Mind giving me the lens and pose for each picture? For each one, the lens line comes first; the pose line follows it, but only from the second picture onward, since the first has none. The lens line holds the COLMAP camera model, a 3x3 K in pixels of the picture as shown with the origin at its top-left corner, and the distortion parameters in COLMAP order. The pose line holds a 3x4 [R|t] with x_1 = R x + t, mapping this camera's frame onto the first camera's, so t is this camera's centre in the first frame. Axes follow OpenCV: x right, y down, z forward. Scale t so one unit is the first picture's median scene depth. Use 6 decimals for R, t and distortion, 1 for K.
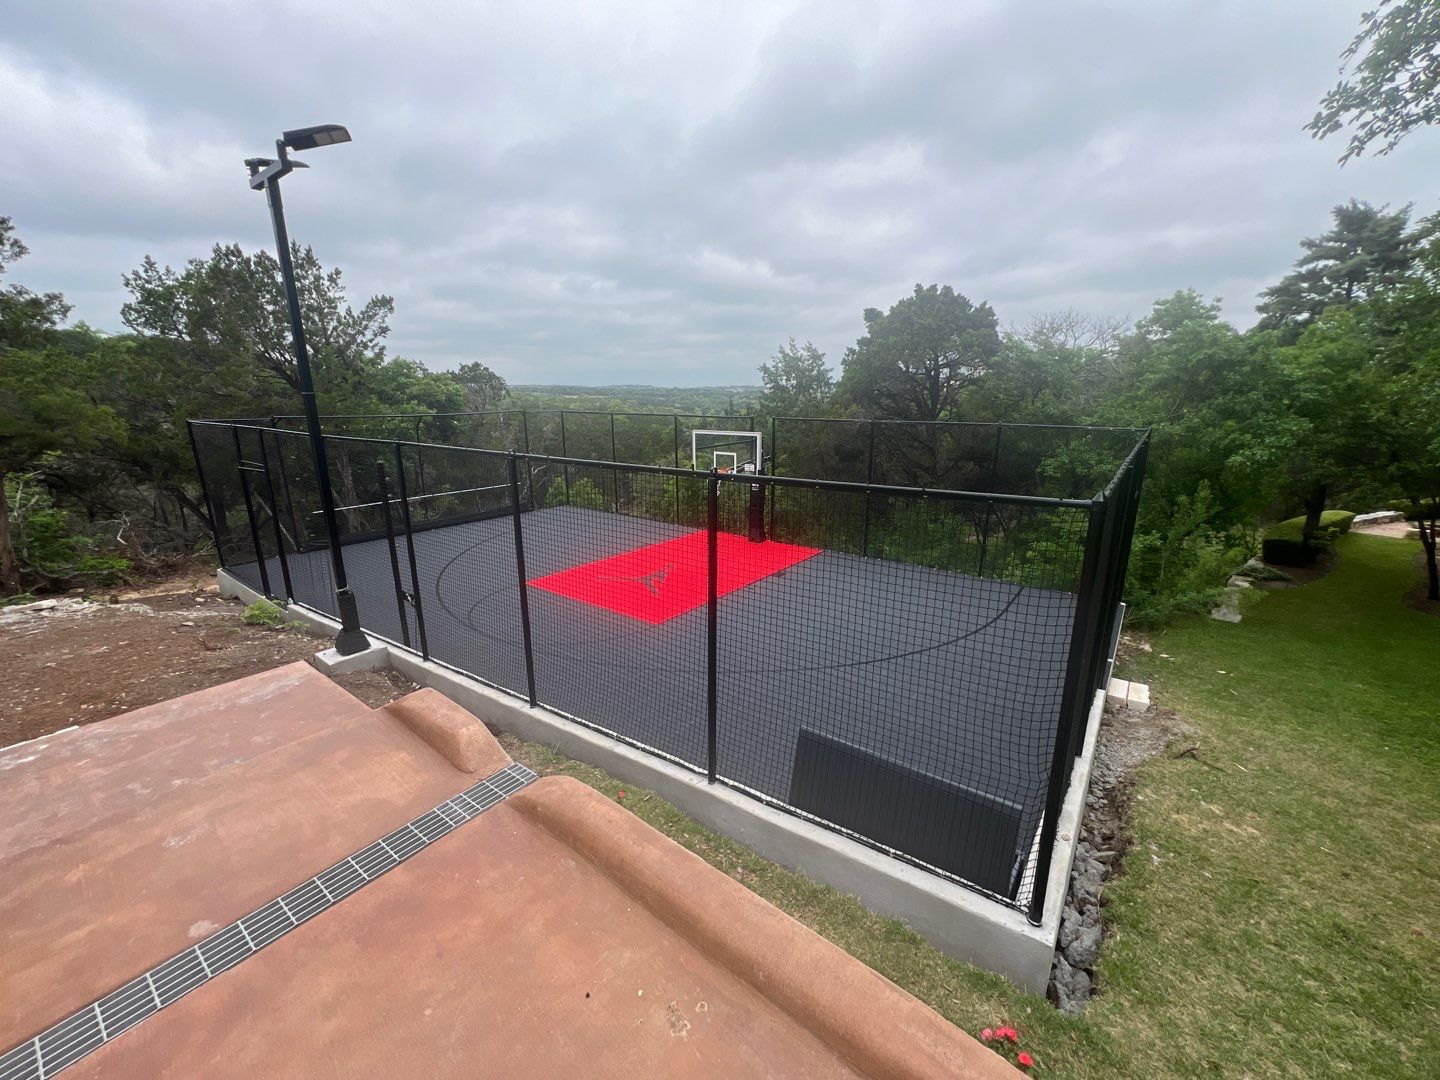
lens RADIAL K [[577.8, 0, 720.5], [0, 577.8, 555.5], [0, 0, 1]] dist [-0.002819, -0.000176]
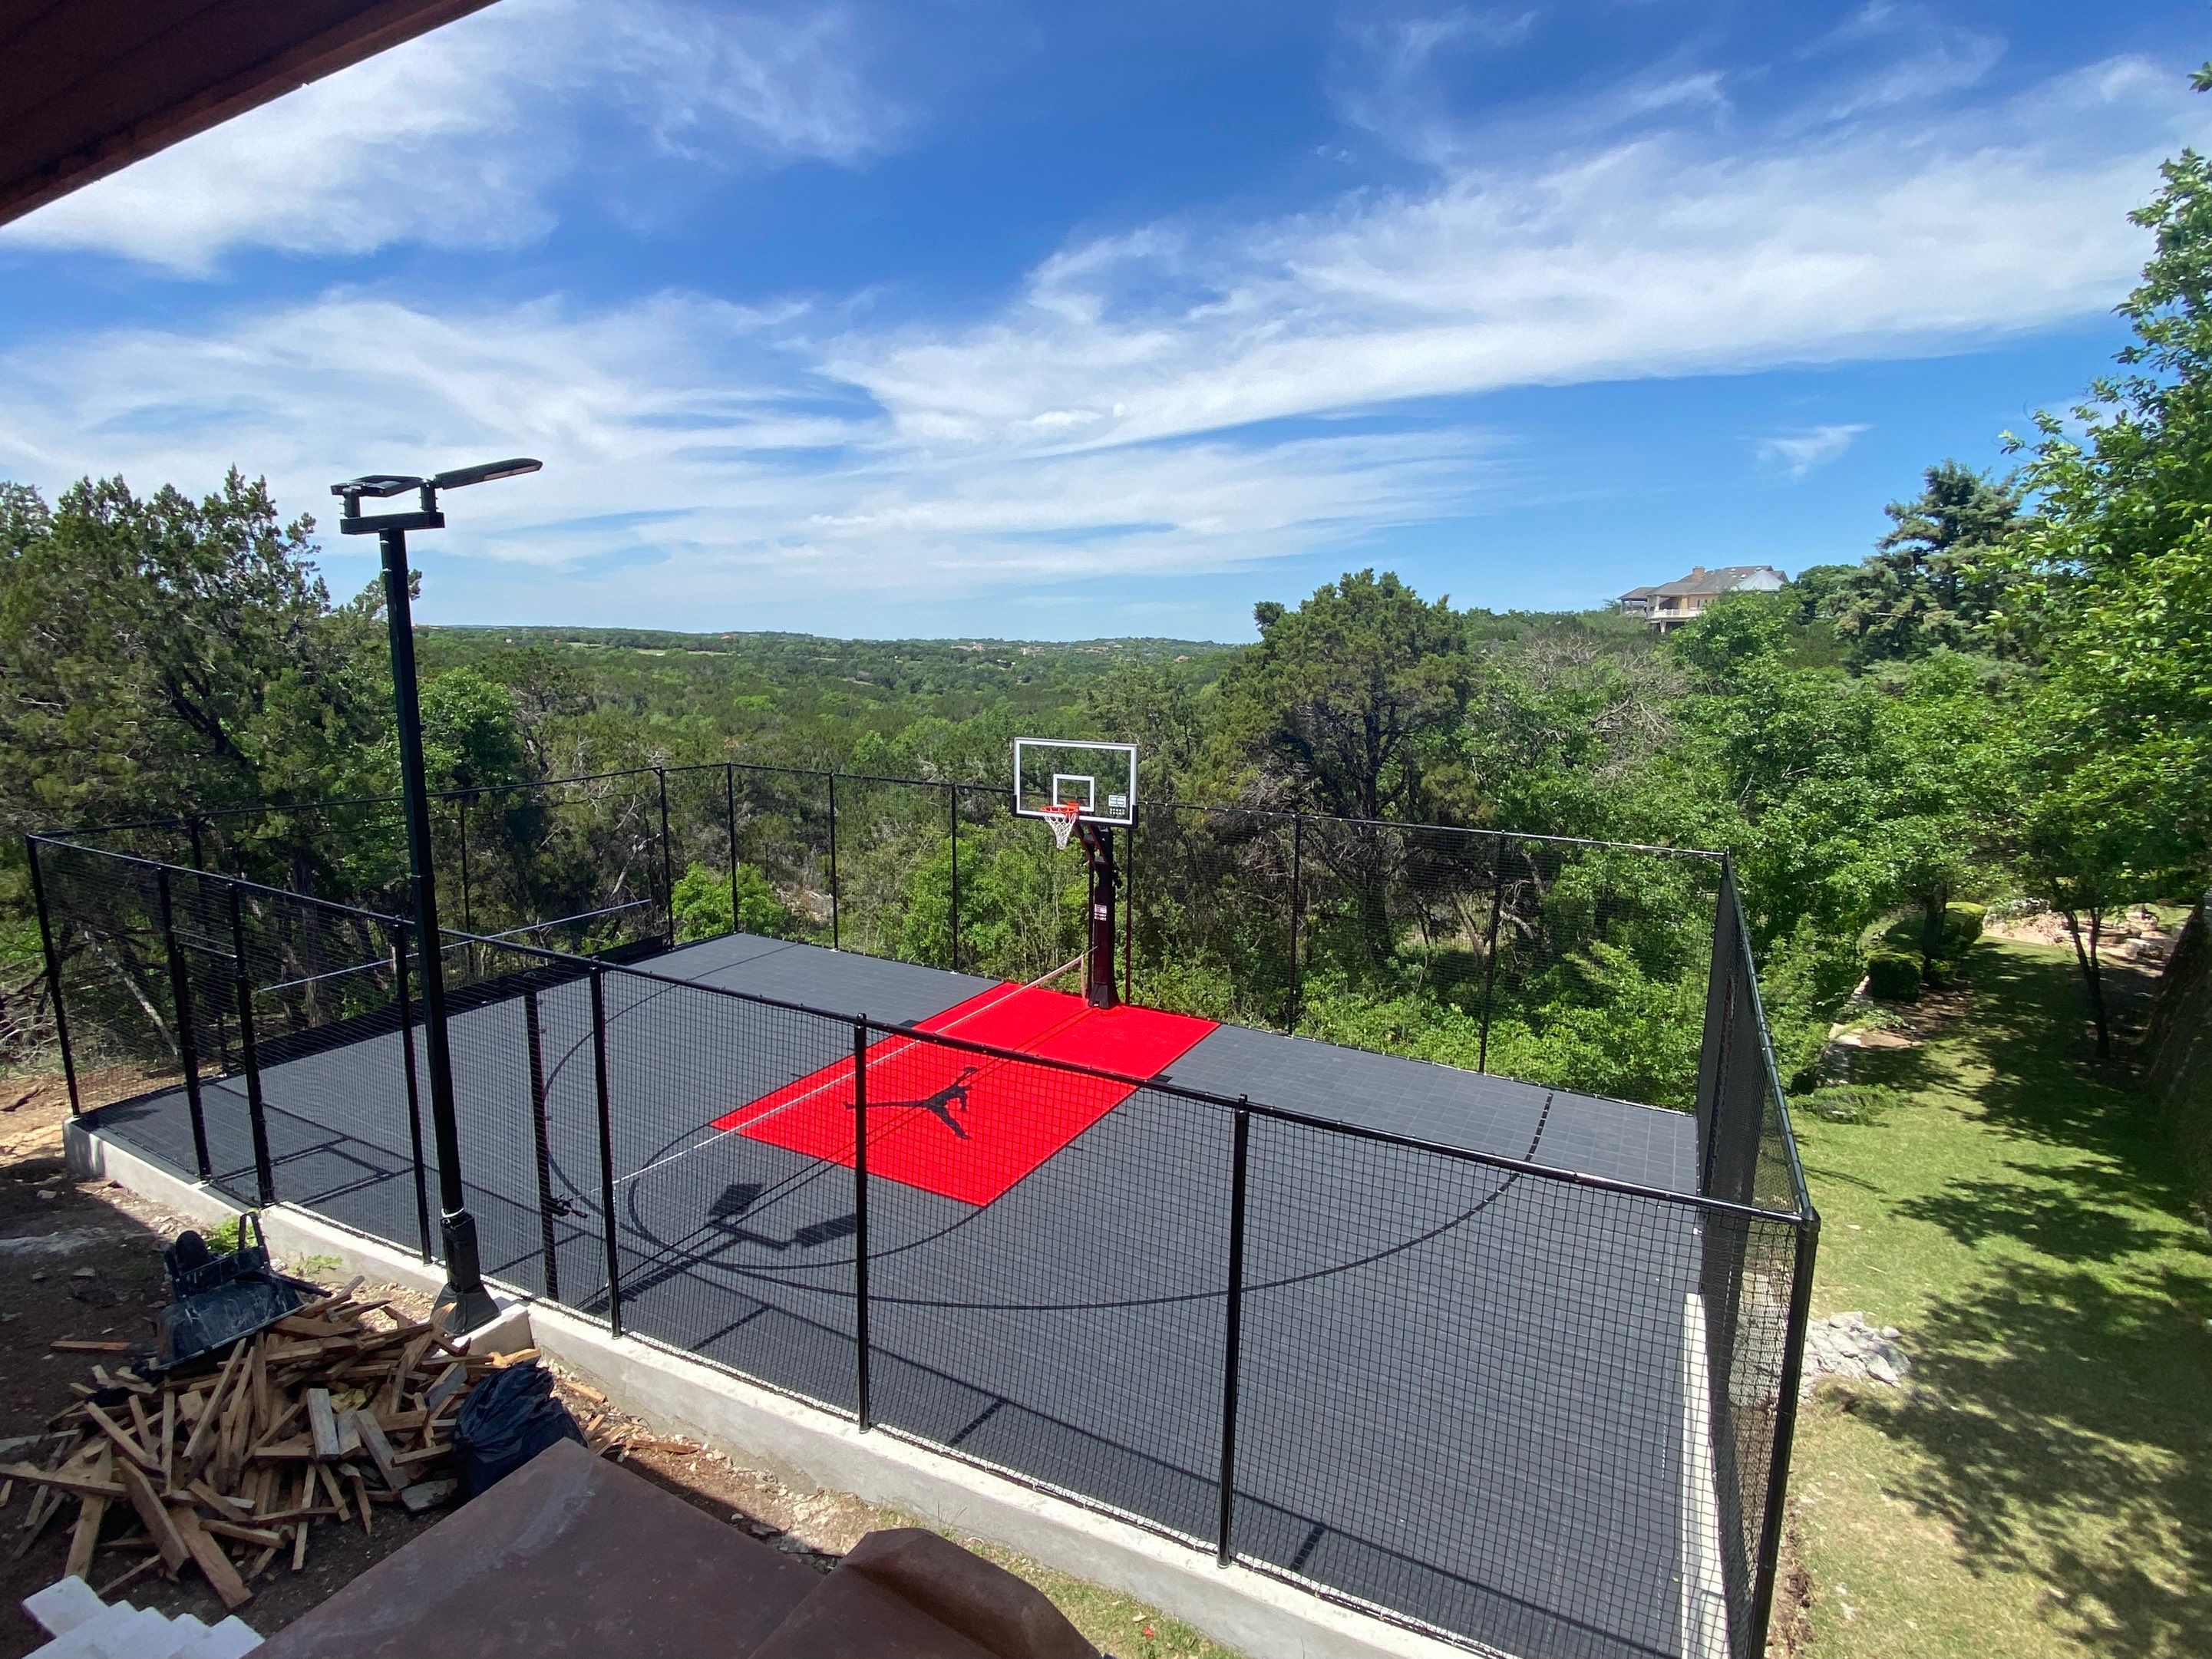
lens RADIAL K [[1066.4, 0, 1108.2], [0, 1066.4, 838.0], [0, 0, 1]] dist [0.070681, -0.065260]
pose [[0.987802, -0.009730, 0.155412, -0.095193], [0.025024, 0.994993, -0.096756, -0.087088], [-0.153692, 0.099465, 0.983100, -0.071262]]
